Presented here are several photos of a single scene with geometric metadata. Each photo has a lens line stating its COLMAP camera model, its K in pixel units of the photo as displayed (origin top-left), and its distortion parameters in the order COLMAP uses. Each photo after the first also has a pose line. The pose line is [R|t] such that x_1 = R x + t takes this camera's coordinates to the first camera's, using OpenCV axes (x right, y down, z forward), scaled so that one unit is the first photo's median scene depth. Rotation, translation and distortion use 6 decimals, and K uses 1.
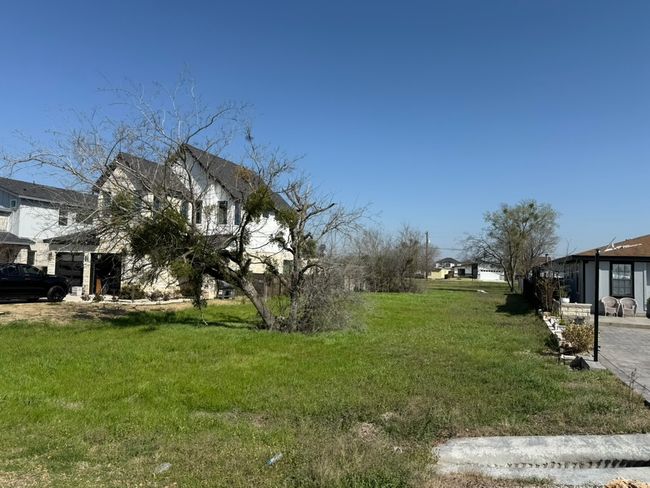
lens RADIAL K [[455.6, 0, 325.0], [0, 455.6, 244.0], [0, 0, 1]] dist [0.108800, -0.154355]
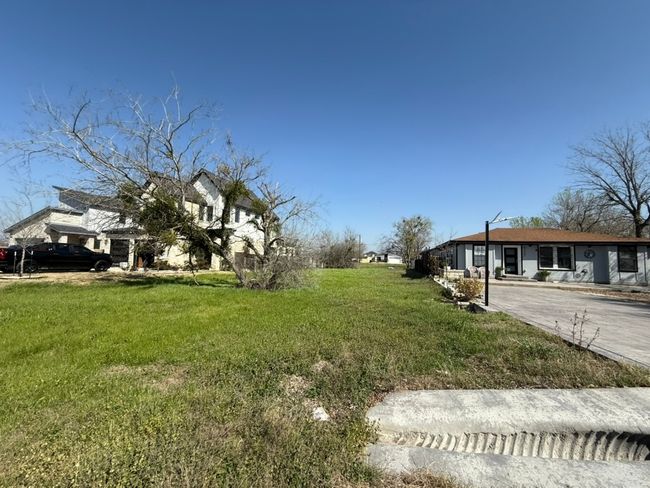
lens RADIAL K [[260.8, 0, 325.0], [0, 260.8, 244.0], [0, 0, 1]] dist [0.012584, -0.010306]
pose [[0.996175, 0.004414, 0.087265, 0.035715], [-0.004284, 0.999989, -0.001680, 0.046607], [-0.087271, 0.001300, 0.996184, 0.173597]]
